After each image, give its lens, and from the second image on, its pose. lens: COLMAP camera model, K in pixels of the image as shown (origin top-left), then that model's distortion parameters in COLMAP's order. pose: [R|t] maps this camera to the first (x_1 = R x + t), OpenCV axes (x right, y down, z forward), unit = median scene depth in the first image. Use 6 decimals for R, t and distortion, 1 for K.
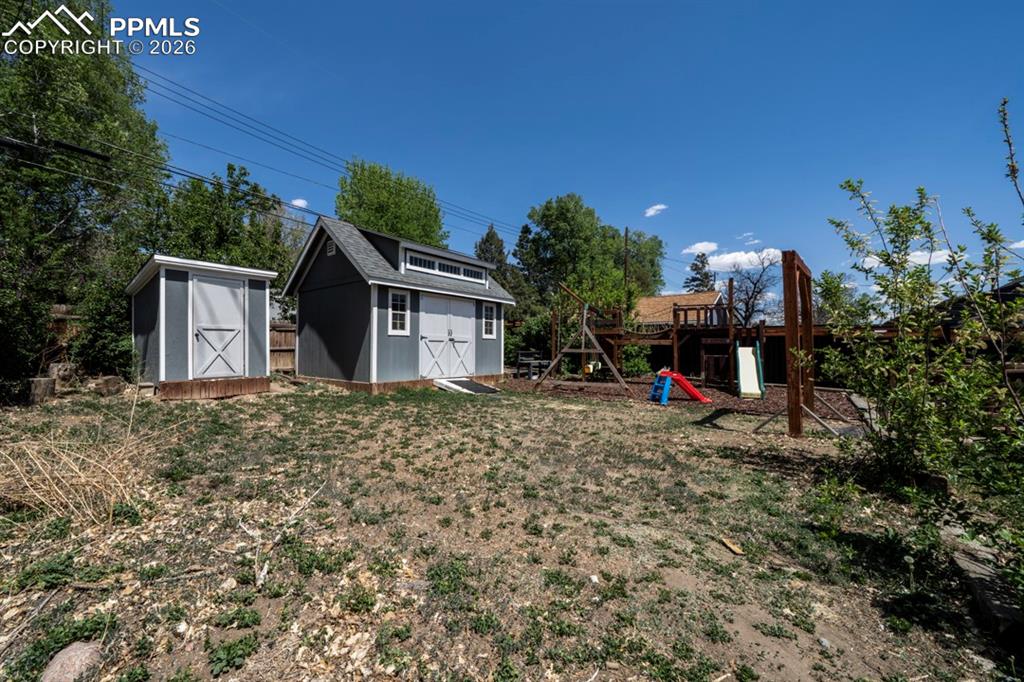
lens RADIAL K [[397.9, 0, 506.4], [0, 397.9, 344.0], [0, 0, 1]] dist [-0.004268, -0.000171]
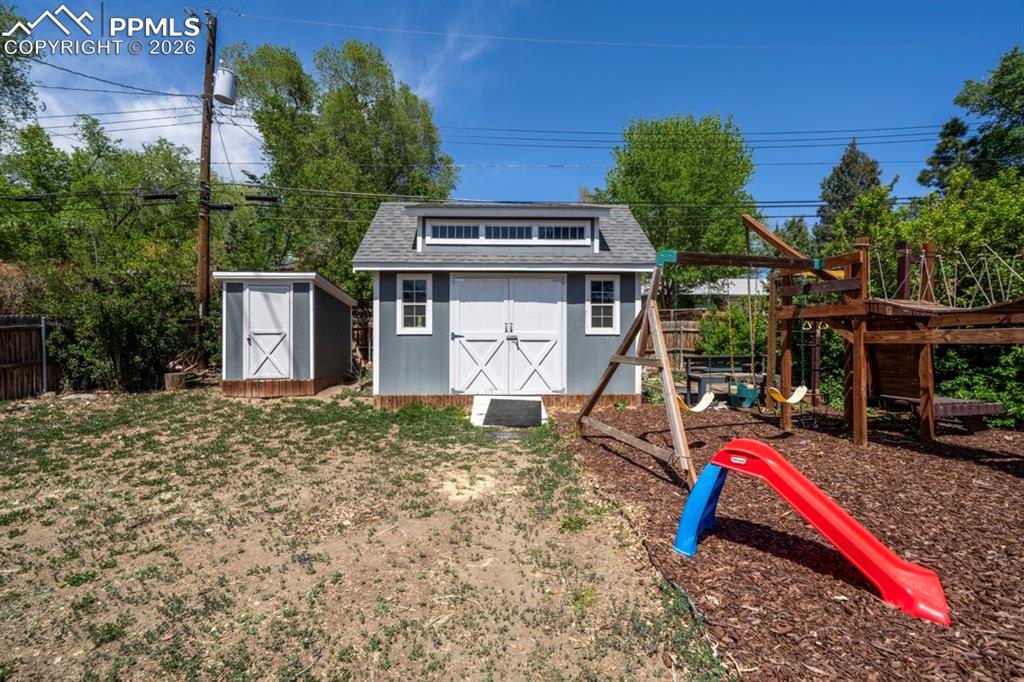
lens RADIAL K [[459.9, 0, 510.5], [0, 459.9, 347.4], [0, 0, 1]] dist [-0.006468, -0.002346]
pose [[0.642988, -0.007626, -0.765839, 0.491987], [0.010311, 0.999946, -0.001300, 0.006211], [0.765807, -0.007061, 0.643031, 0.547698]]
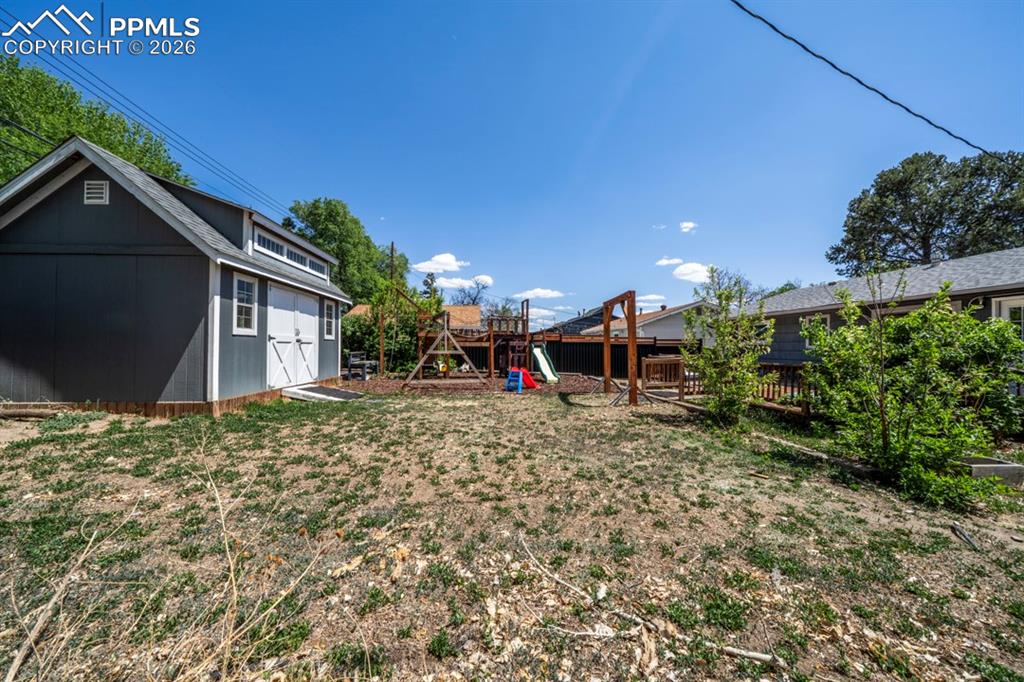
lens RADIAL K [[332.0, 0, 513.3], [0, 332.0, 343.6], [0, 0, 1]] dist [-0.005227, -0.000146]
pose [[0.742043, 0.005729, 0.670328, -0.297826], [-0.008266, 0.999966, 0.000604, -0.009490], [-0.670301, -0.005989, 0.742065, 0.174513]]
